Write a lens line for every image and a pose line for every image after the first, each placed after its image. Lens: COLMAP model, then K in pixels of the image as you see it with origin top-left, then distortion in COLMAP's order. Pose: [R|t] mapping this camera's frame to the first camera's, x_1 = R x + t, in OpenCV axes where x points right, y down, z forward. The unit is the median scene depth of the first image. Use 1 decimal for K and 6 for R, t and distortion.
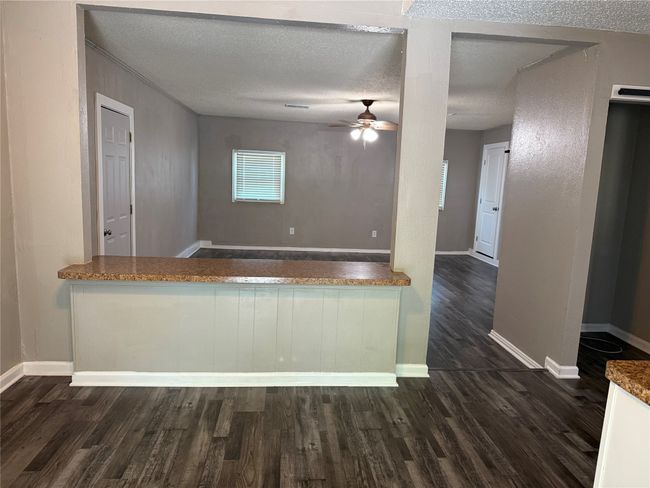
lens RADIAL K [[453.0, 0, 324.7], [0, 453.0, 250.1], [0, 0, 1]] dist [0.026005, -0.034067]
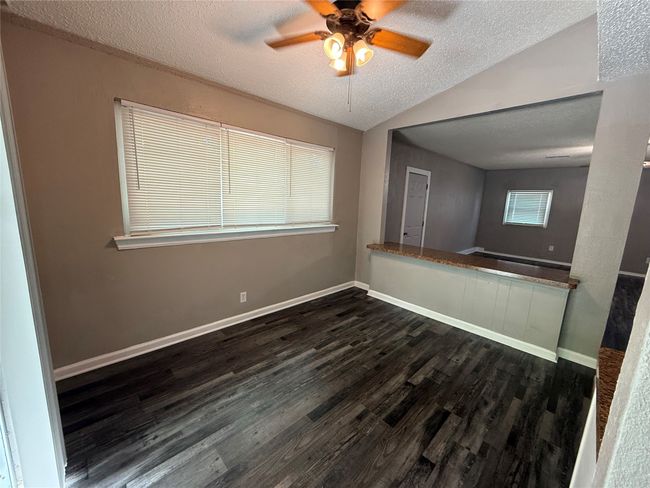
lens RADIAL K [[259.2, 0, 324.9], [0, 259.2, 241.8], [0, 0, 1]] dist [-0.000970, 0.000164]
pose [[0.630280, 0.108942, -0.768687, 0.264014], [-0.133967, 0.990515, 0.030535, 0.015368], [0.764722, 0.083733, 0.638896, -0.032745]]
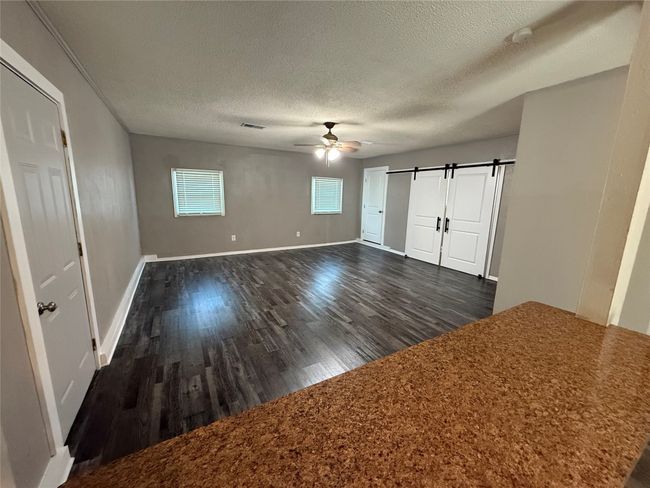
lens RADIAL K [[259.2, 0, 322.8], [0, 259.2, 244.3], [0, 0, 1]] dist [-0.000970, 0.000164]
pose [[0.906082, -0.103870, 0.410154, -0.398024], [0.084160, 0.994272, 0.065875, -0.142699], [-0.414647, -0.025170, 0.909634, 0.780769]]
